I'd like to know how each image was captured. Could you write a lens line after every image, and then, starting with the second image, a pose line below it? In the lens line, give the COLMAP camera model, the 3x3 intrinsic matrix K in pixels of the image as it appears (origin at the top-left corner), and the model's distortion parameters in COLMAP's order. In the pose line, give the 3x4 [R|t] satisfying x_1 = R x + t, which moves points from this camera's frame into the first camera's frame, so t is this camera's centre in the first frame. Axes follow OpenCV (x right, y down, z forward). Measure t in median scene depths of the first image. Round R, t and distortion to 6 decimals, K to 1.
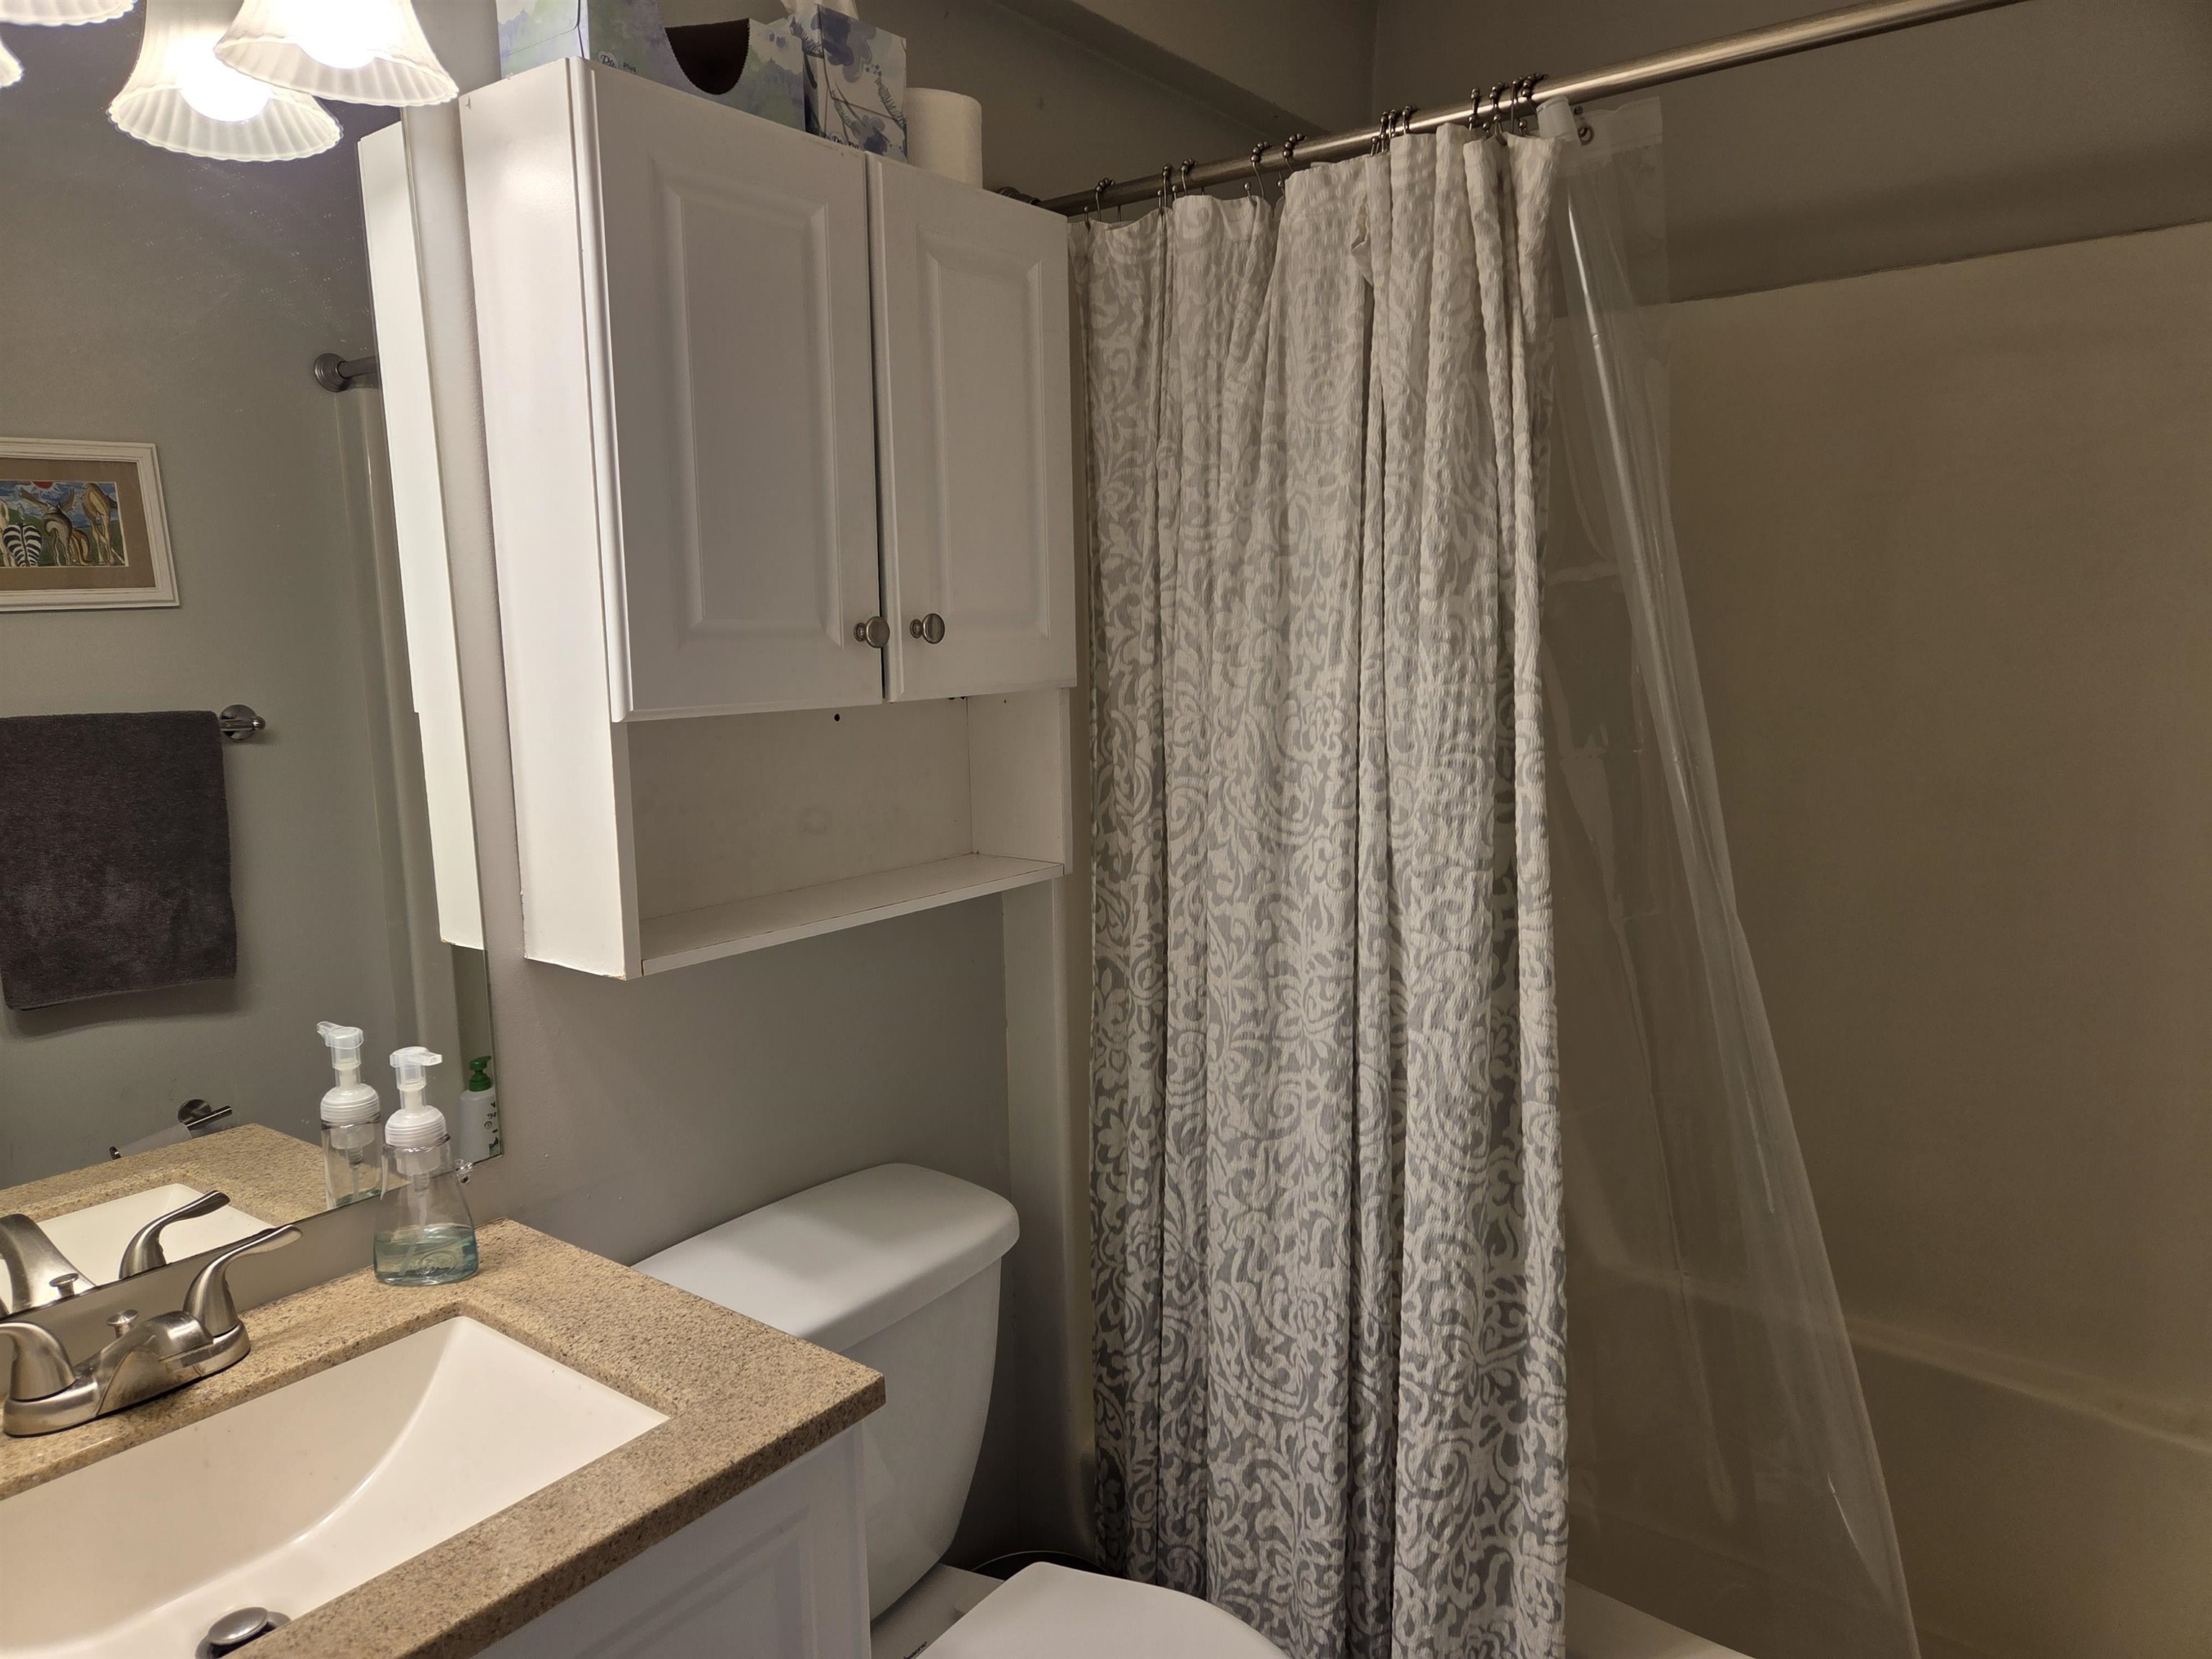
lens RADIAL K [[1464.2, 0, 1106.0], [0, 1464.2, 829.5], [0, 0, 1]] dist [0.045280, -0.000319]
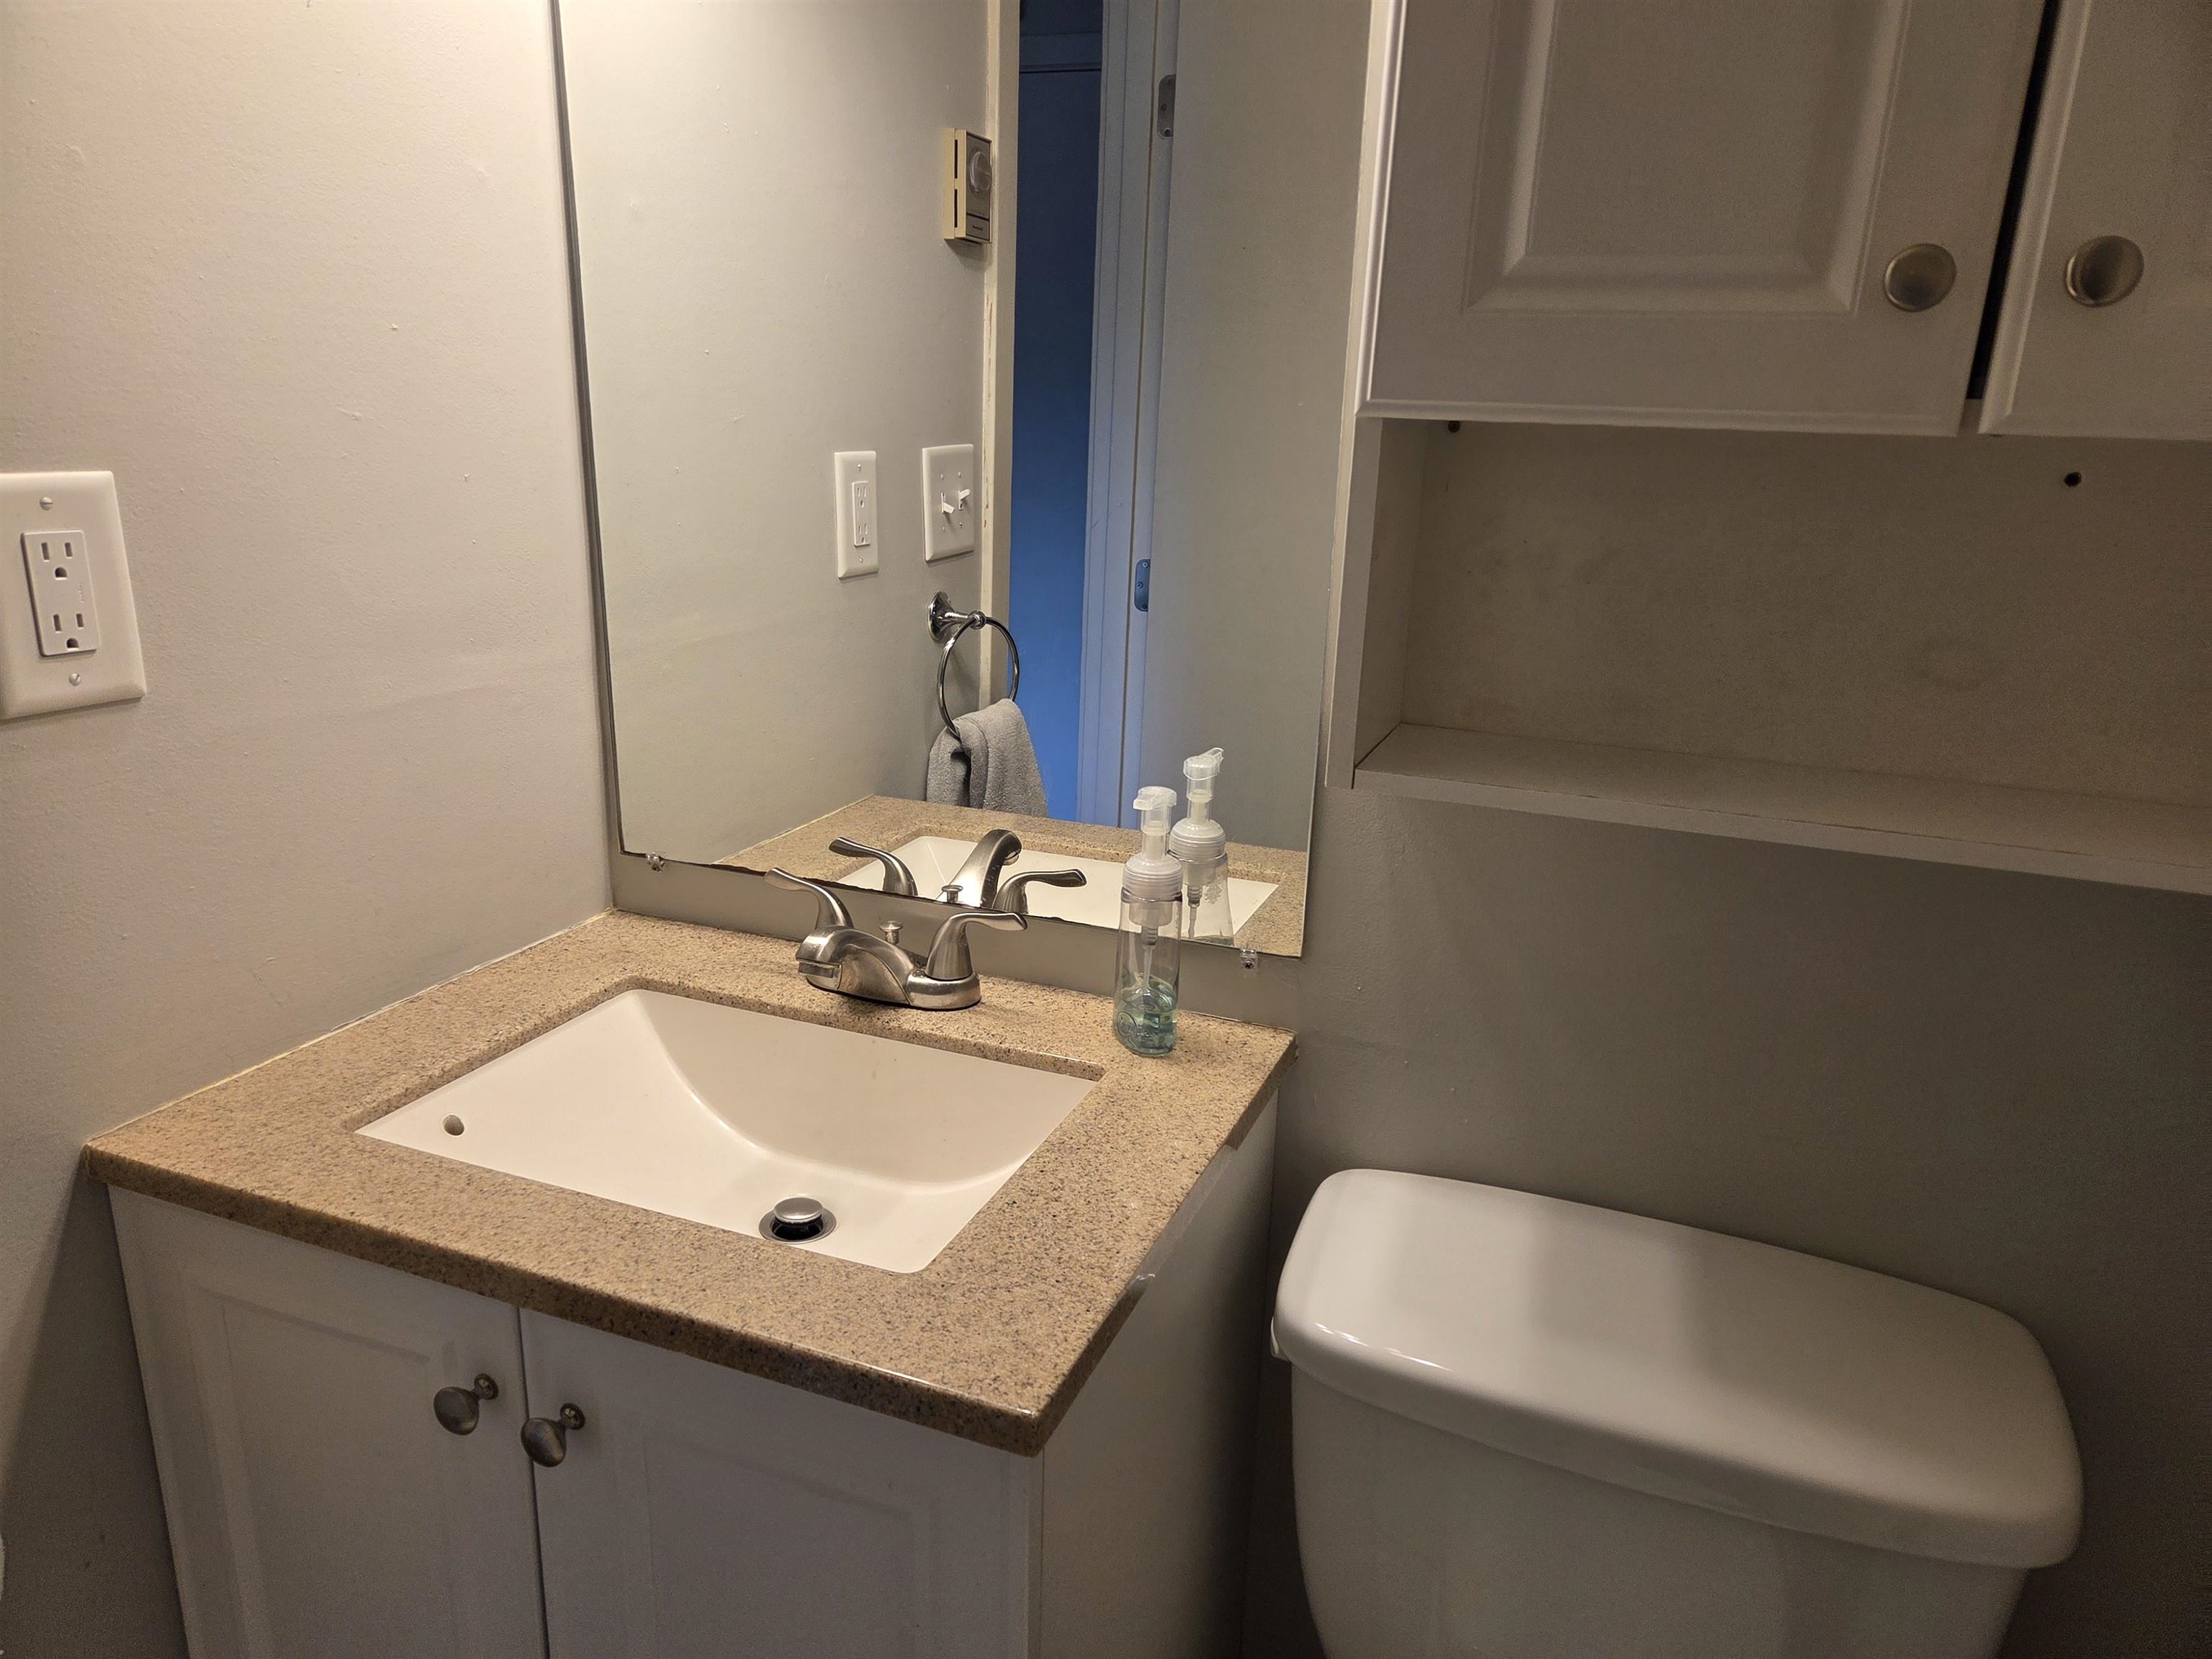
lens RADIAL K [[1464.2, 0, 1106.0], [0, 1464.2, 829.5], [0, 0, 1]] dist [0.045280, -0.000319]
pose [[0.278734, 0.286642, -0.916594, 0.338137], [-0.175708, 0.953530, 0.244760, -0.037554], [0.944158, 0.092830, 0.316146, 0.711007]]
